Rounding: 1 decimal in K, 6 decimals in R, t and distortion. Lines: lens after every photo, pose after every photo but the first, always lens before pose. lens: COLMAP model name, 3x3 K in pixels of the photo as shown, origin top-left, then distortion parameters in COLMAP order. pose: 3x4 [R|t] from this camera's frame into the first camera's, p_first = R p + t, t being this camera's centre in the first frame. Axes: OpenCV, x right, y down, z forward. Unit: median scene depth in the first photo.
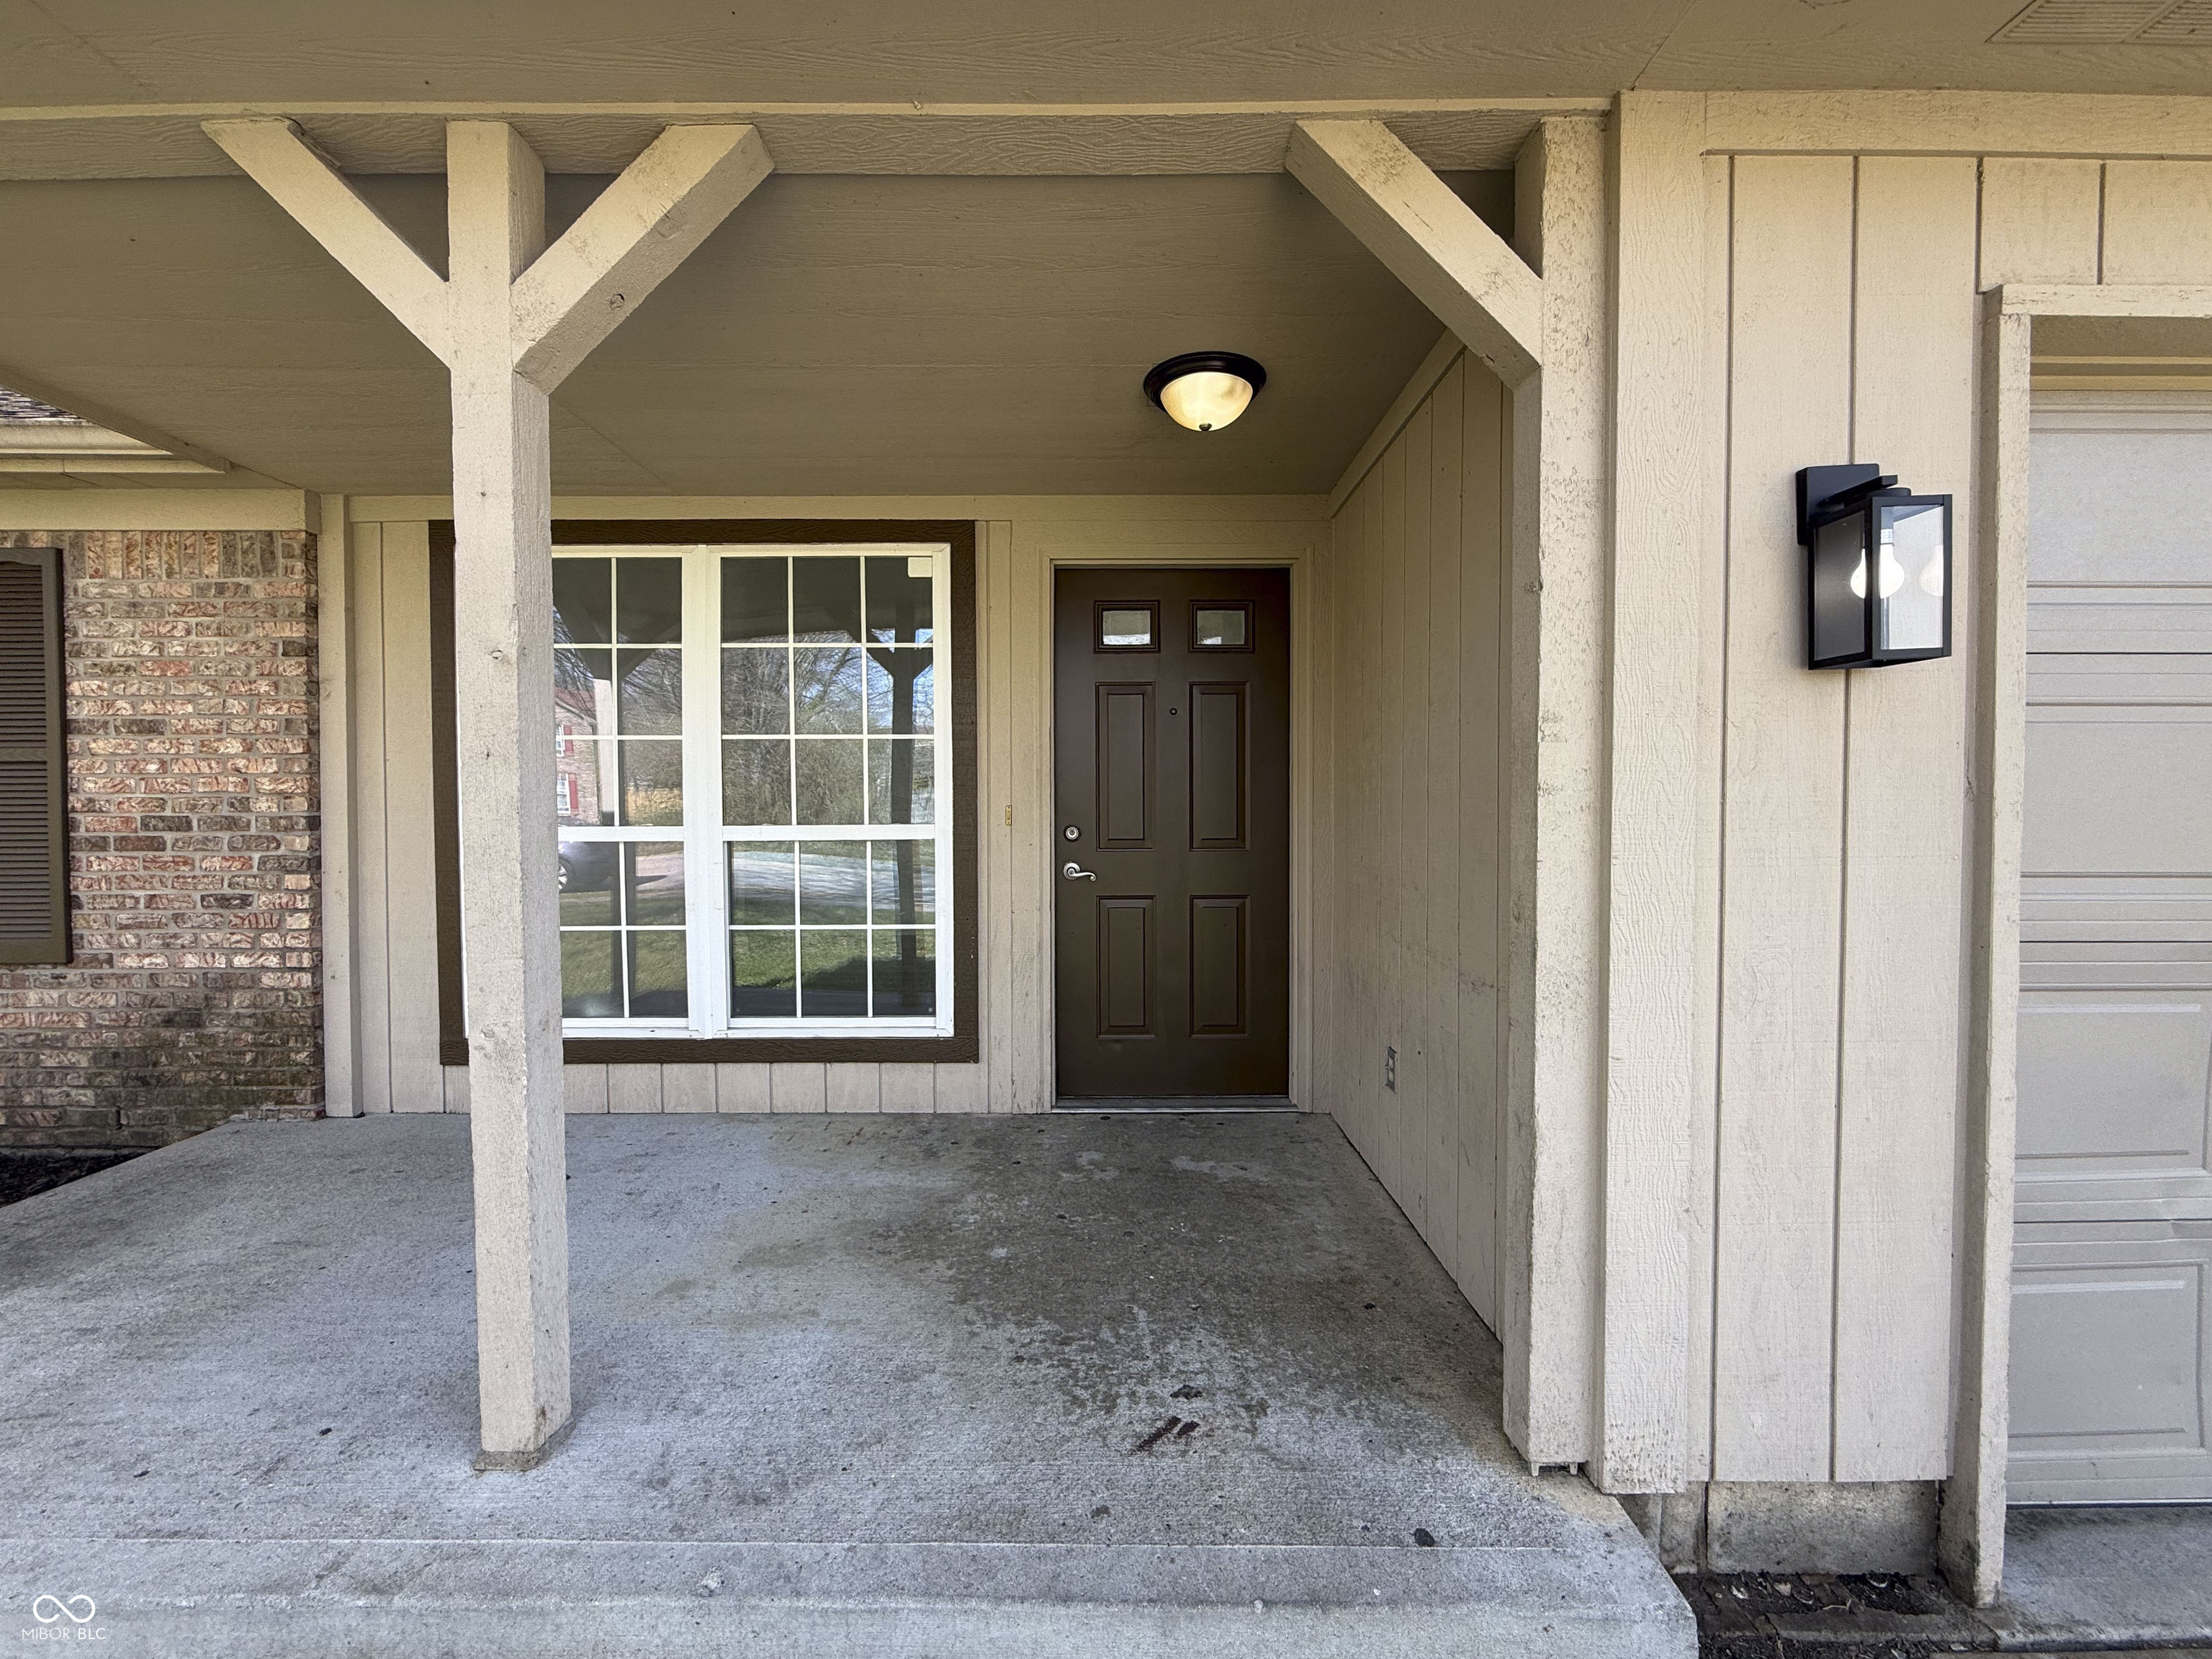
lens RADIAL K [[892.1, 0, 1106.0], [0, 892.1, 829.5], [0, 0, 1]] dist [-0.001093, -0.000263]
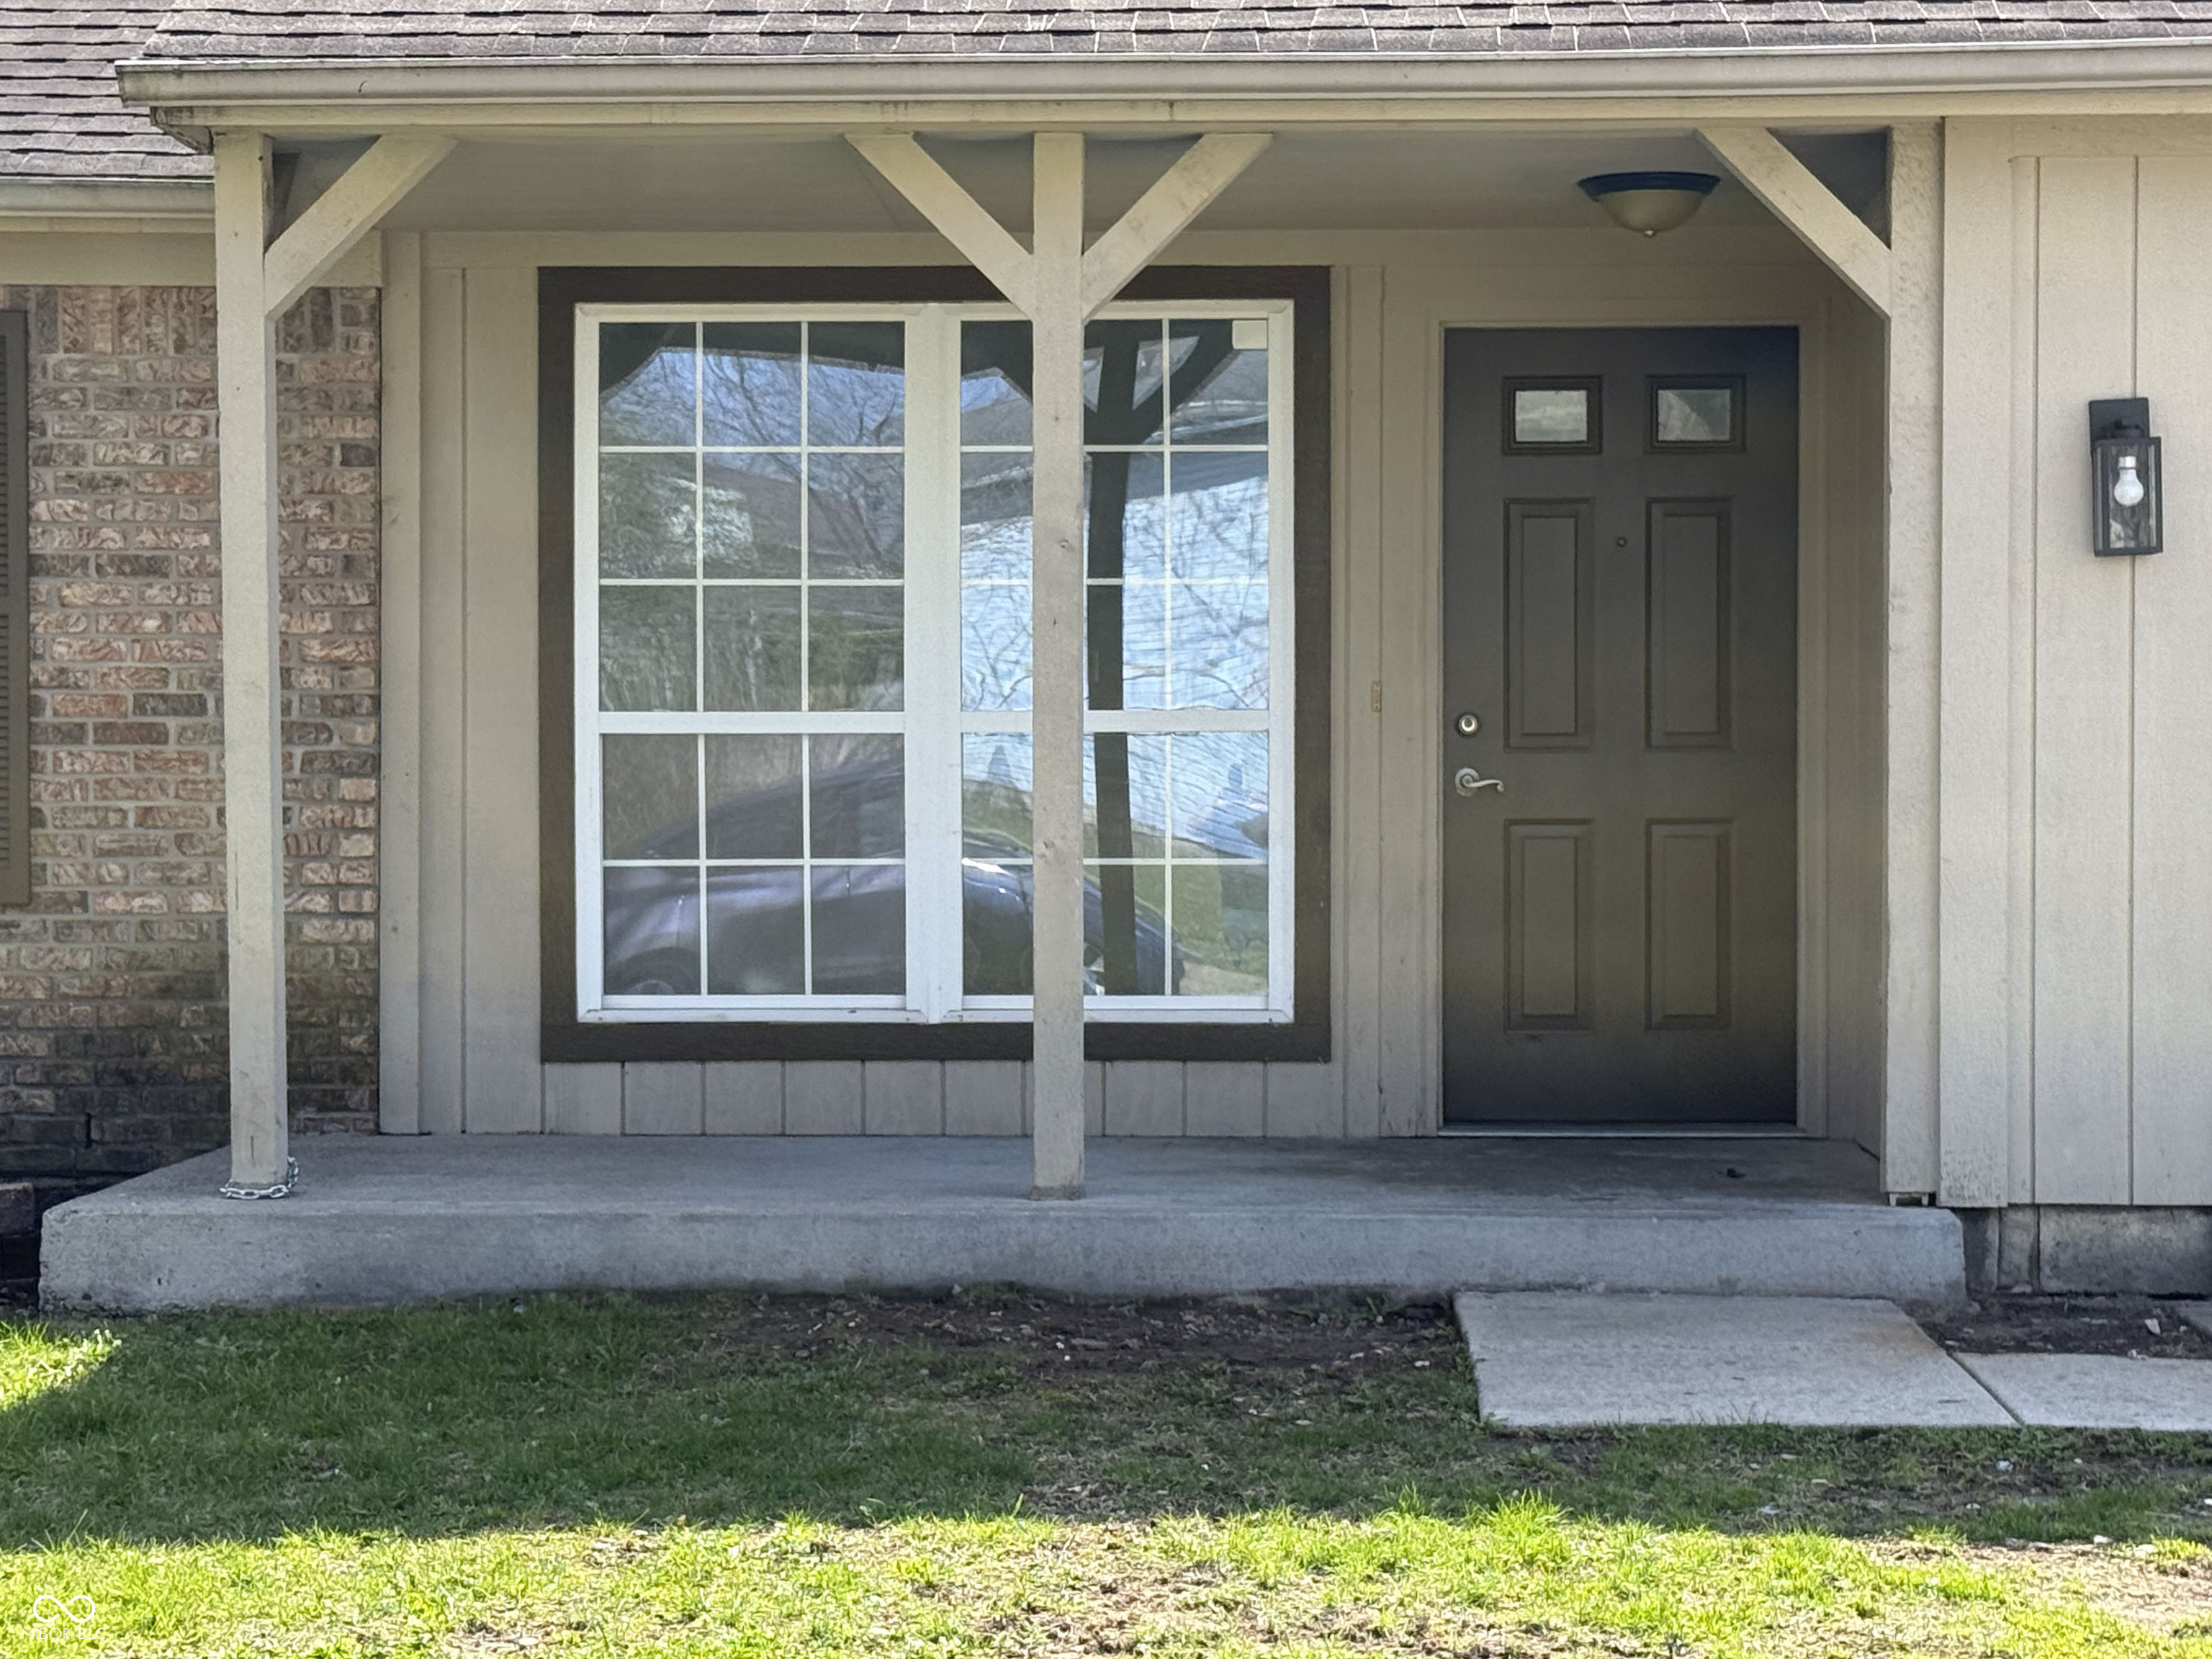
lens RADIAL K [[4775.7, 0, 1106.0], [0, 4775.7, 829.5], [0, 0, 1]] dist [0.142865, 0.320470]
pose [[0.998309, 0.003286, -0.058030, -0.105550], [-0.004410, 0.999805, -0.019253, 0.159962], [0.057955, 0.019477, 0.998129, -2.704971]]
